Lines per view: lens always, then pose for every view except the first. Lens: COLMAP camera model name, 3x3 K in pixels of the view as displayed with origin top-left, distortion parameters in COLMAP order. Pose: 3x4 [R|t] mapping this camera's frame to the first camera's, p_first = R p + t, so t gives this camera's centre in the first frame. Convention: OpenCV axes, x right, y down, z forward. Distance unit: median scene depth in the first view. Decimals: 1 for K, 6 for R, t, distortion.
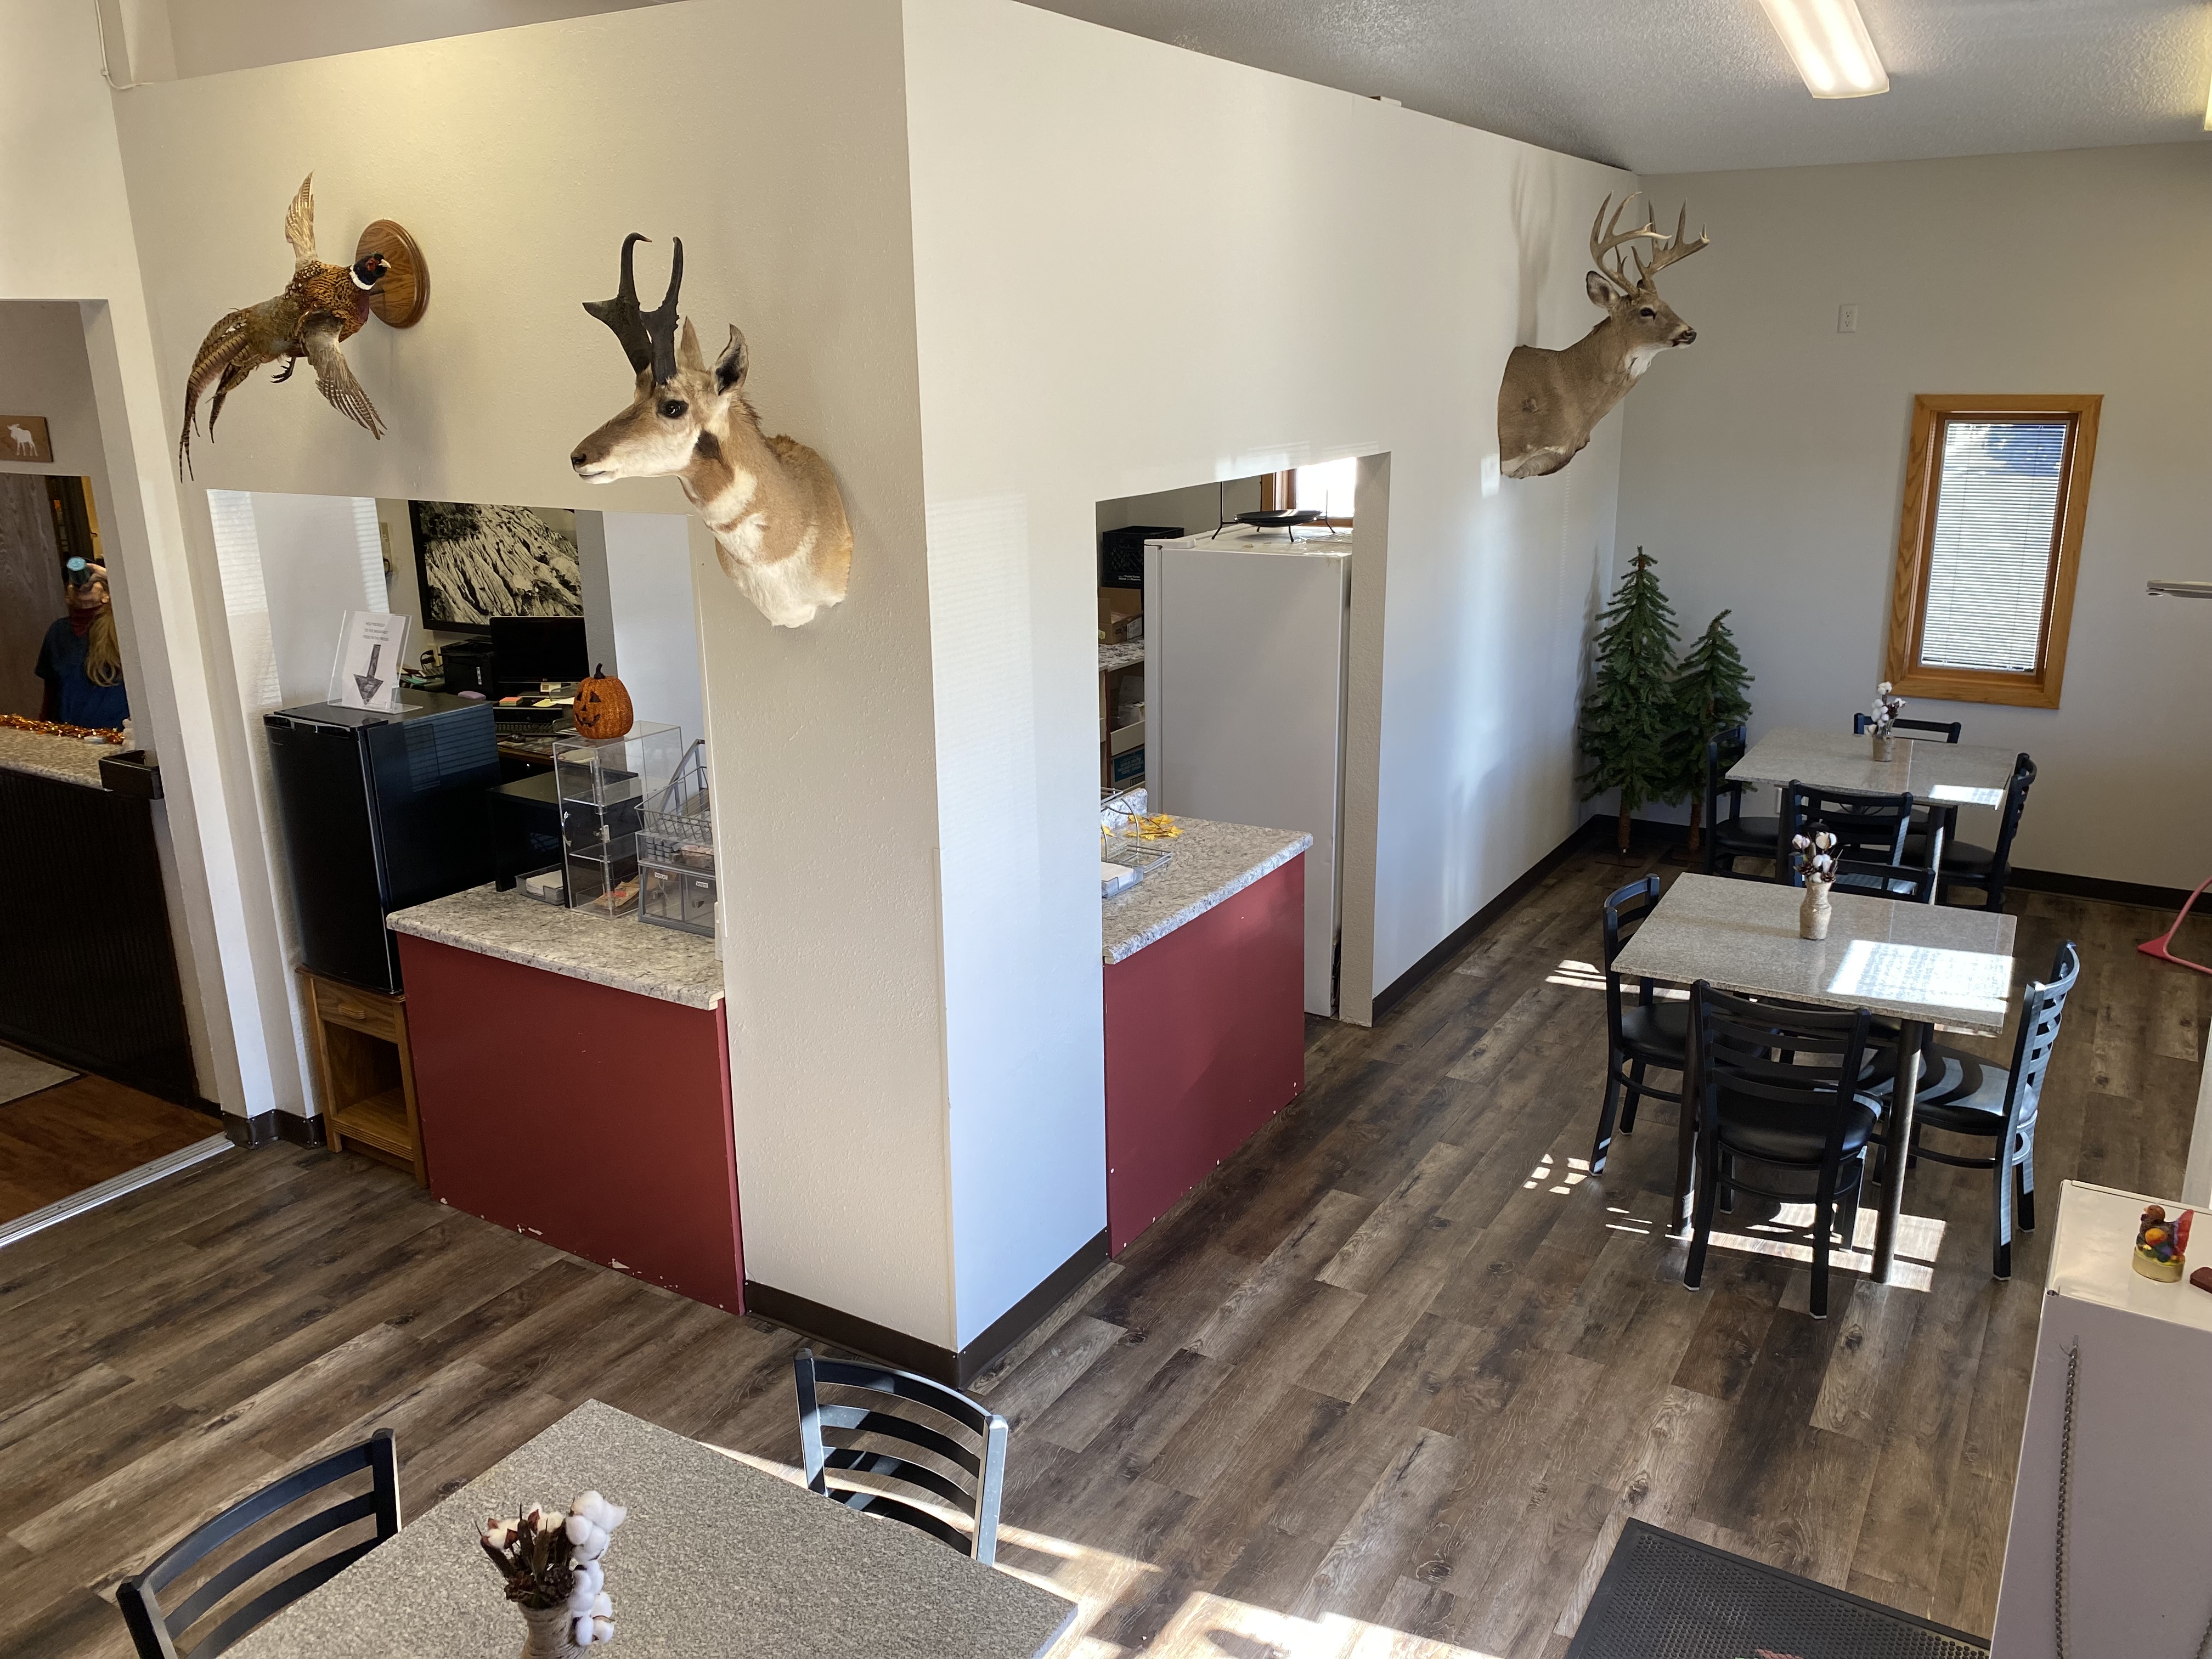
lens RADIAL K [[1686.2, 0, 1106.0], [0, 1686.2, 829.5], [0, 0, 1]] dist [0.037827, -0.074777]
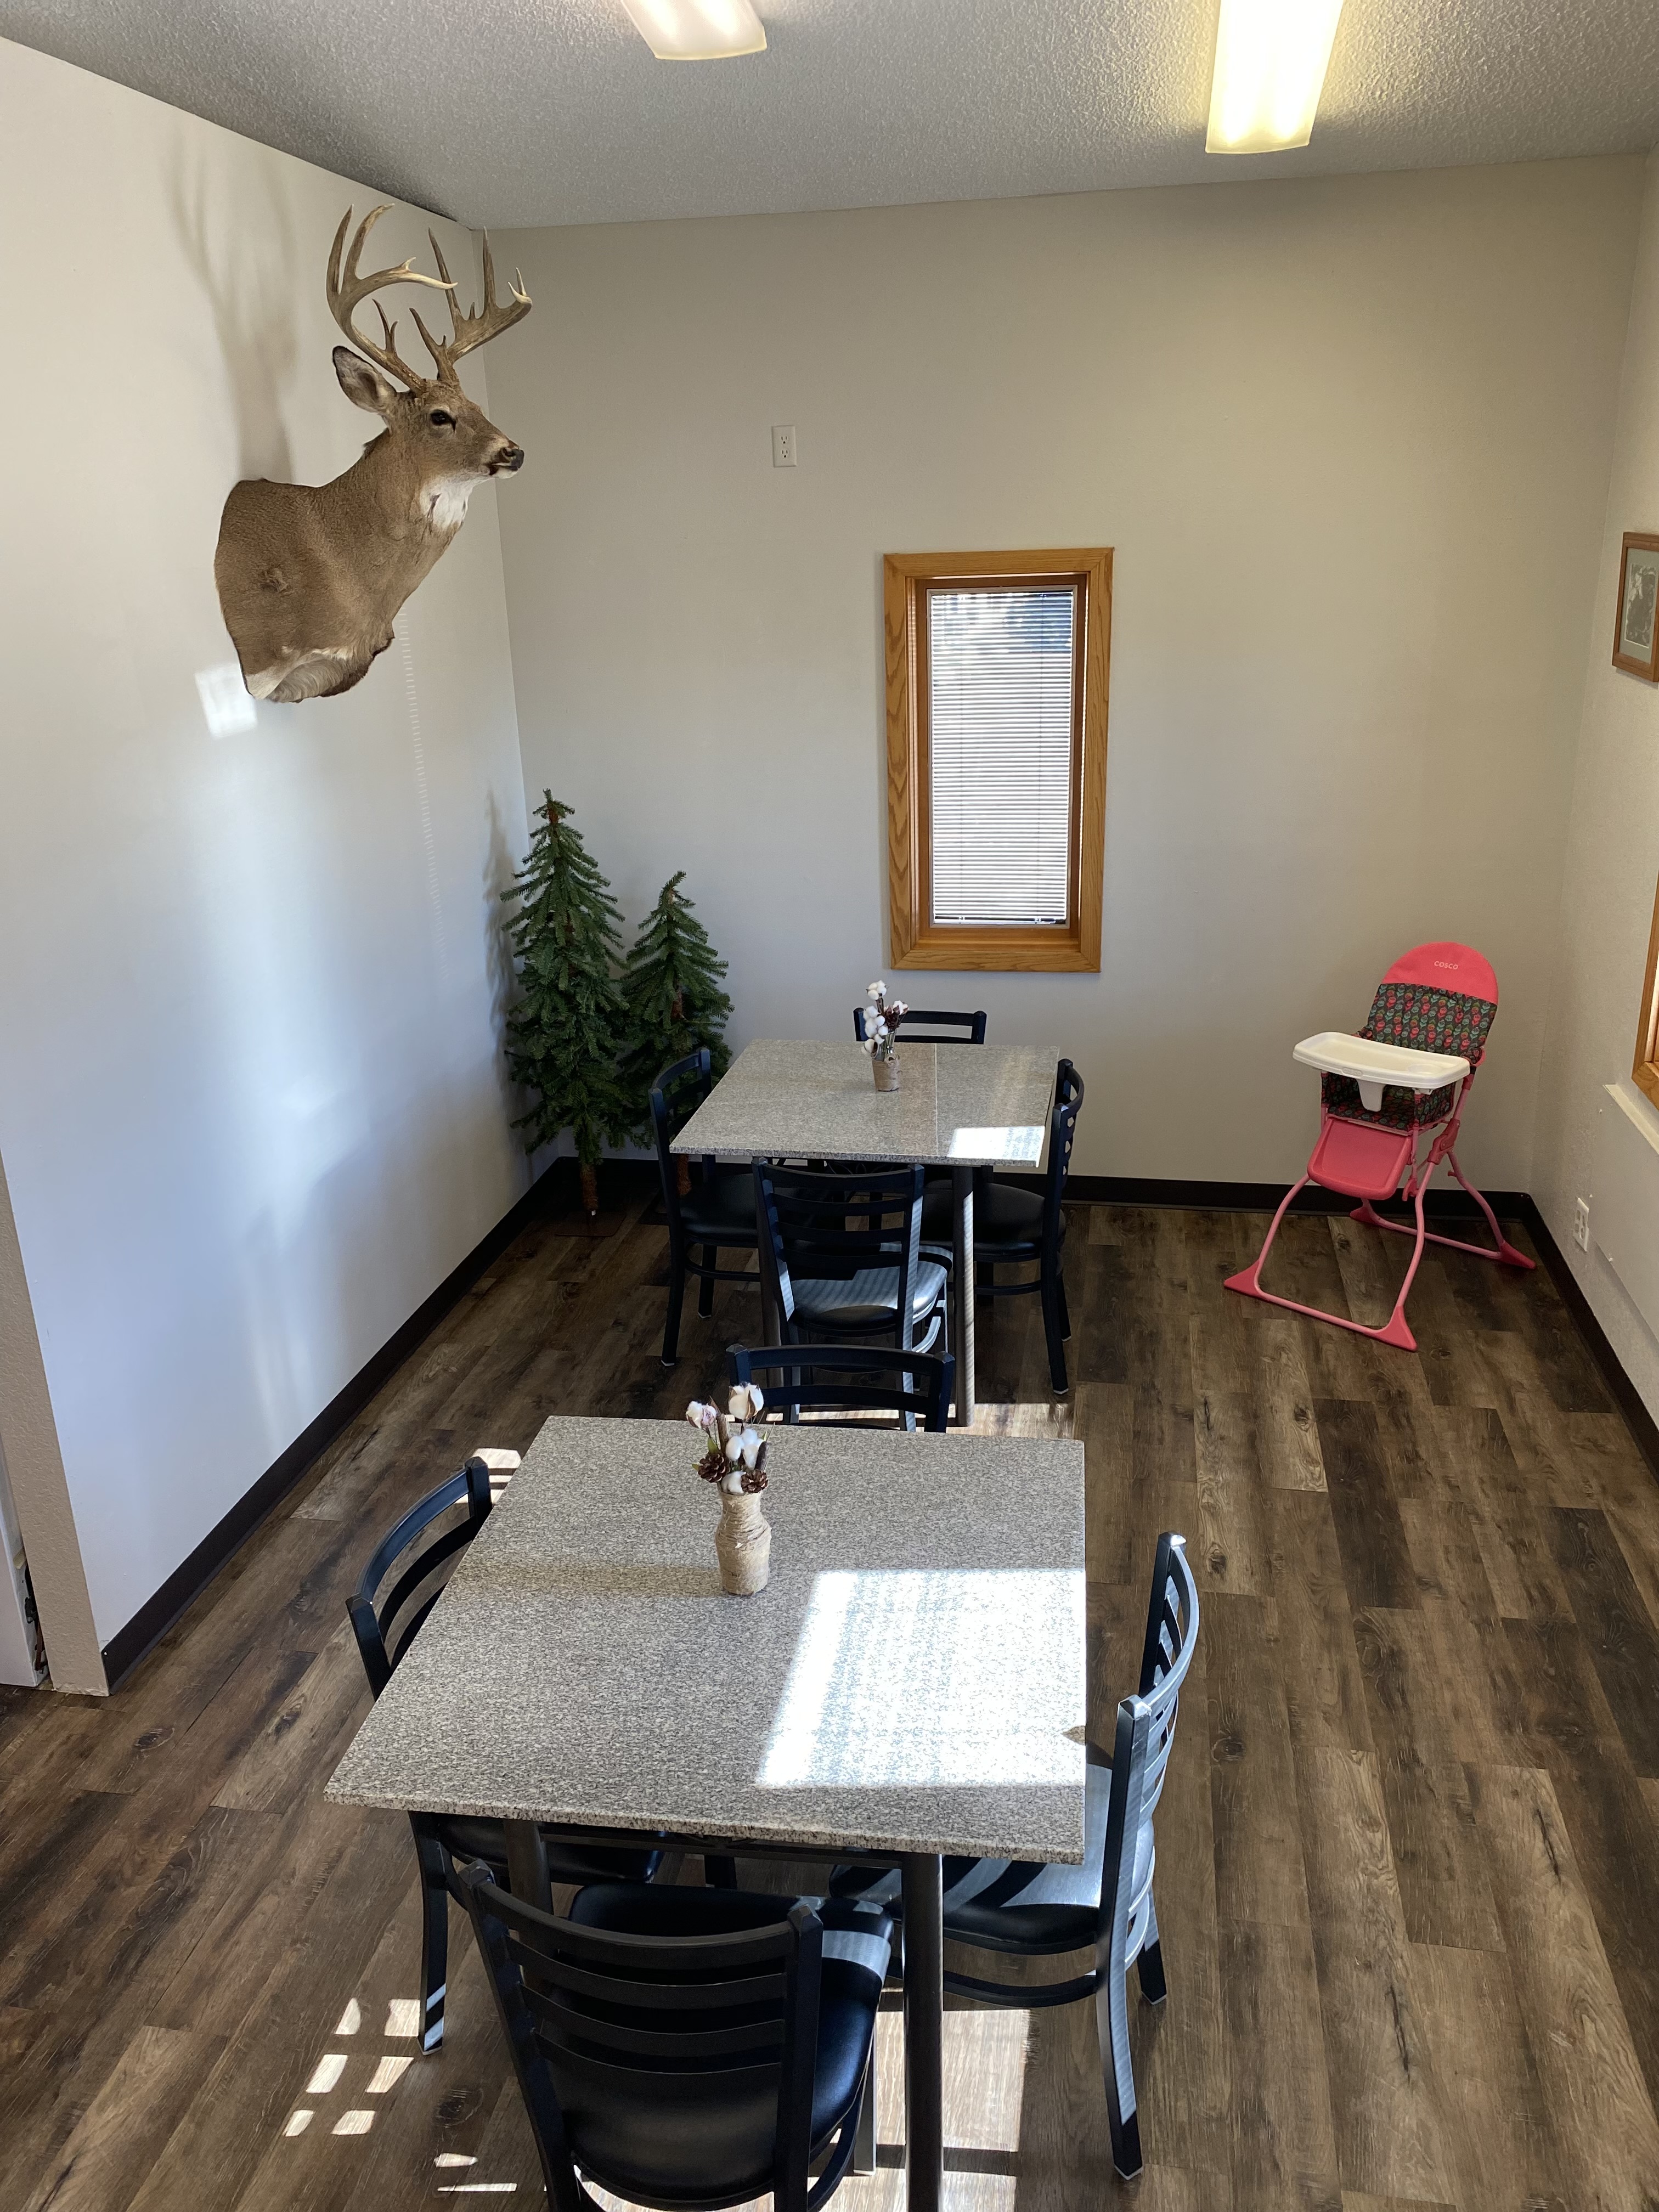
lens RADIAL K [[1649.6, 0, 831.7], [0, 1649.6, 1162.9], [0, 0, 1]] dist [0.009727, -0.046821]
pose [[0.932646, -0.141282, 0.331981, 0.209550], [0.115420, 0.988620, 0.096478, -0.080169], [-0.341834, -0.051663, 0.938339, 0.373544]]
